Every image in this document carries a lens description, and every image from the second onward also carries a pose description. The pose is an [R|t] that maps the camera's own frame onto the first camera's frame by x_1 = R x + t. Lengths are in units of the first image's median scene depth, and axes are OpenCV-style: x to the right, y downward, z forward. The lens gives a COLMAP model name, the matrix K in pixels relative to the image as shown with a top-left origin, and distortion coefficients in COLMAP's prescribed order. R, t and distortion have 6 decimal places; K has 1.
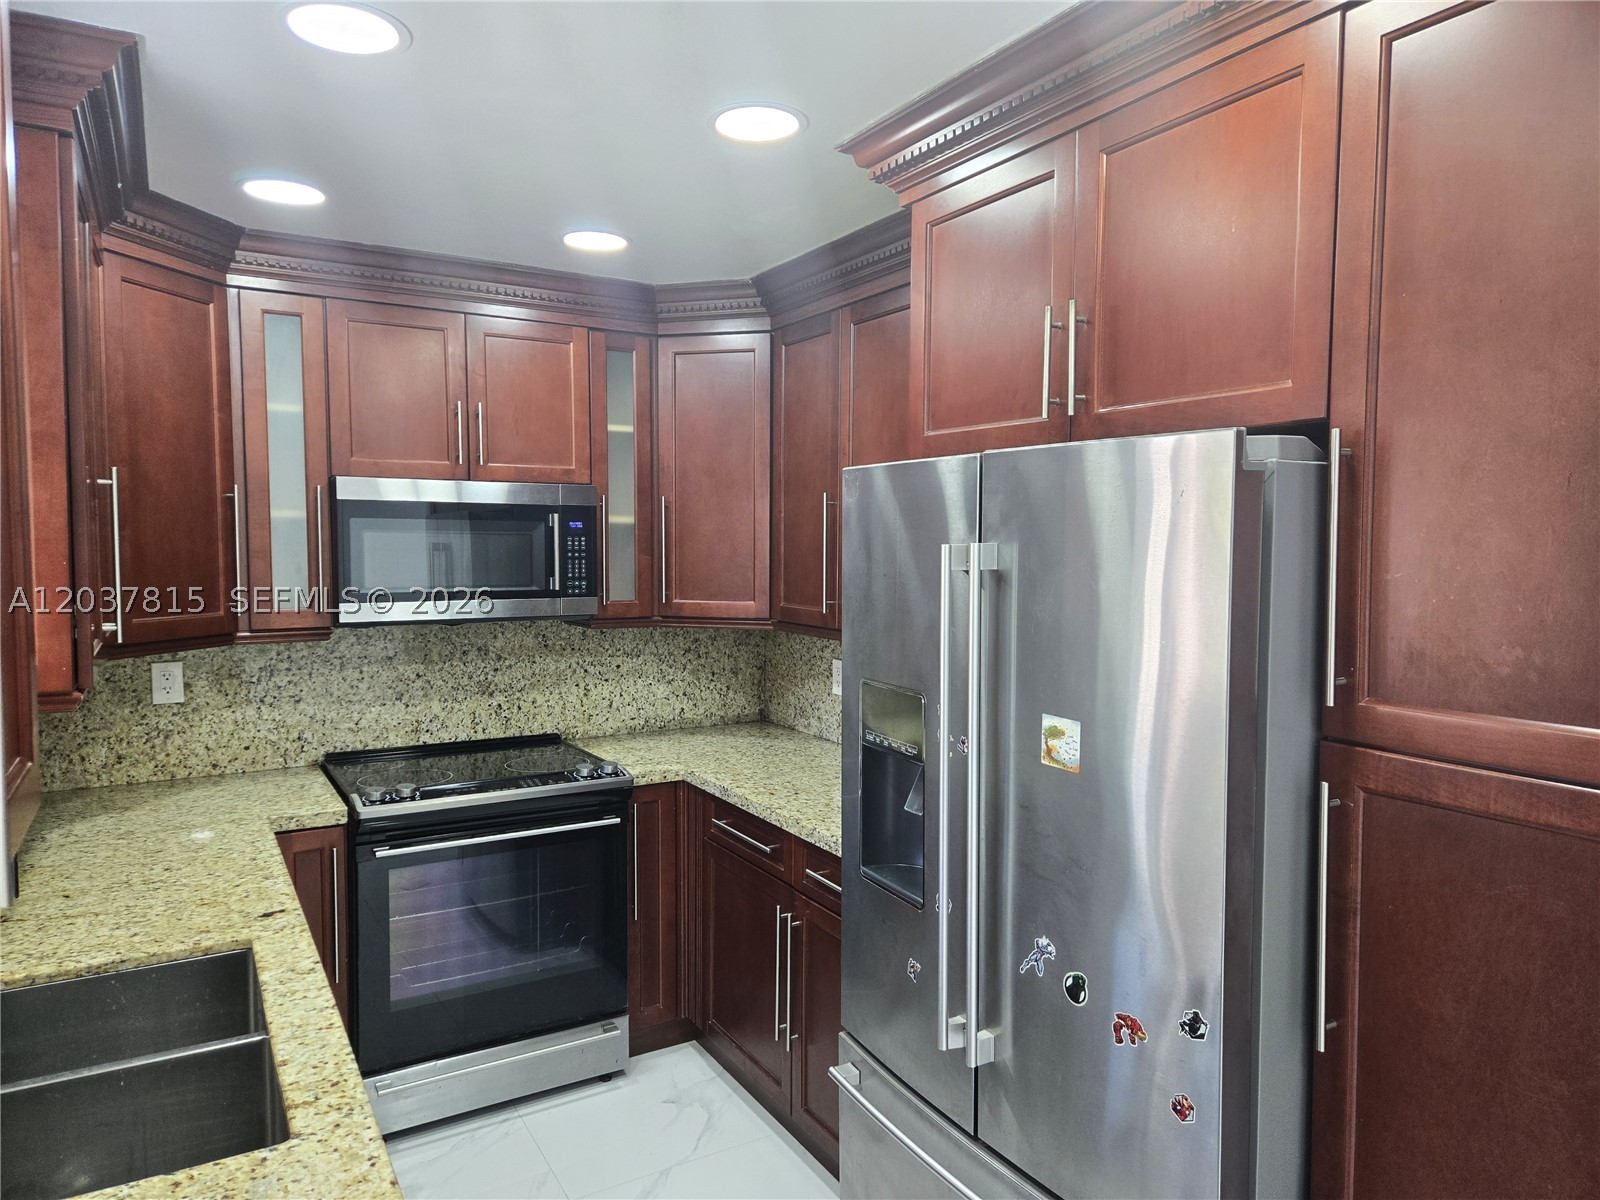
lens RADIAL K [[1069.3, 0, 815.8], [0, 1069.3, 598.3], [0, 0, 1]] dist [0.075668, -0.062856]
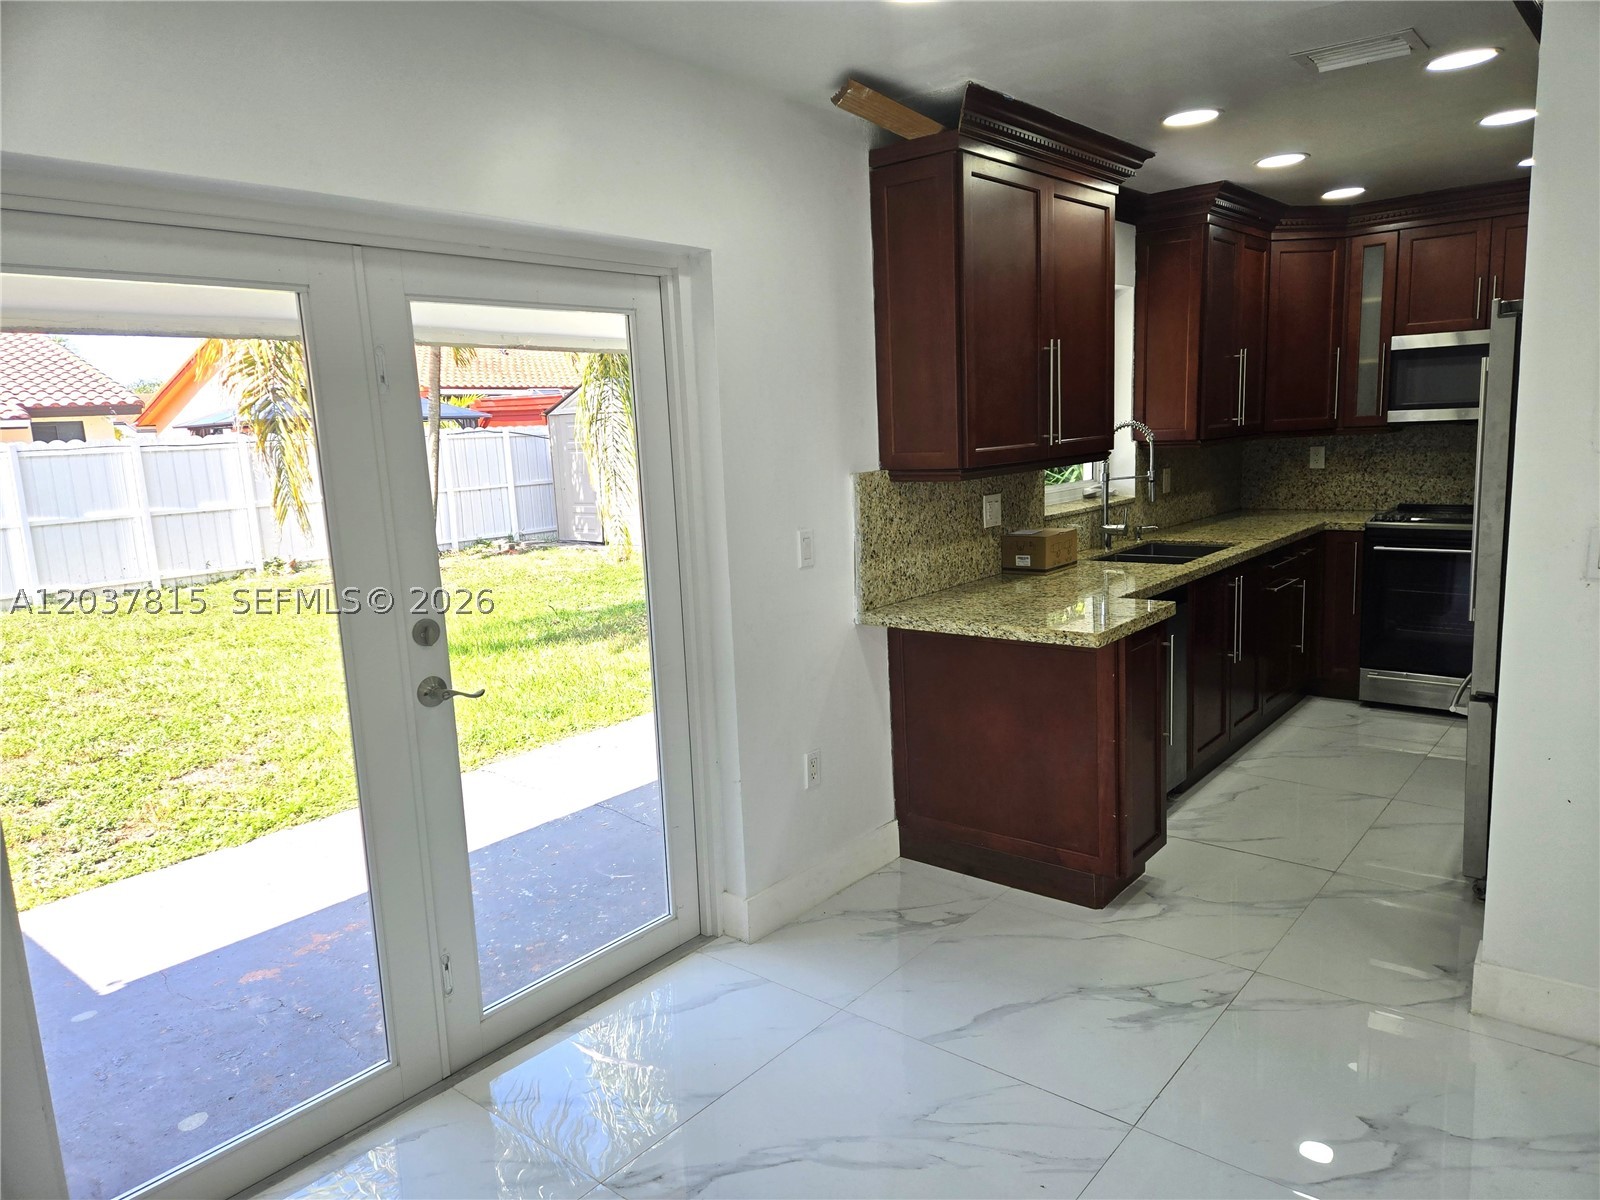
lens RADIAL K [[1069.3, 0, 815.8], [0, 1069.3, 598.3], [0, 0, 1]] dist [0.075668, -0.062856]
pose [[0.341737, 0.135258, -0.930011, 0.876261], [-0.006955, 0.989926, 0.141416, 0.058934], [0.939770, -0.041859, 0.339235, -0.455821]]
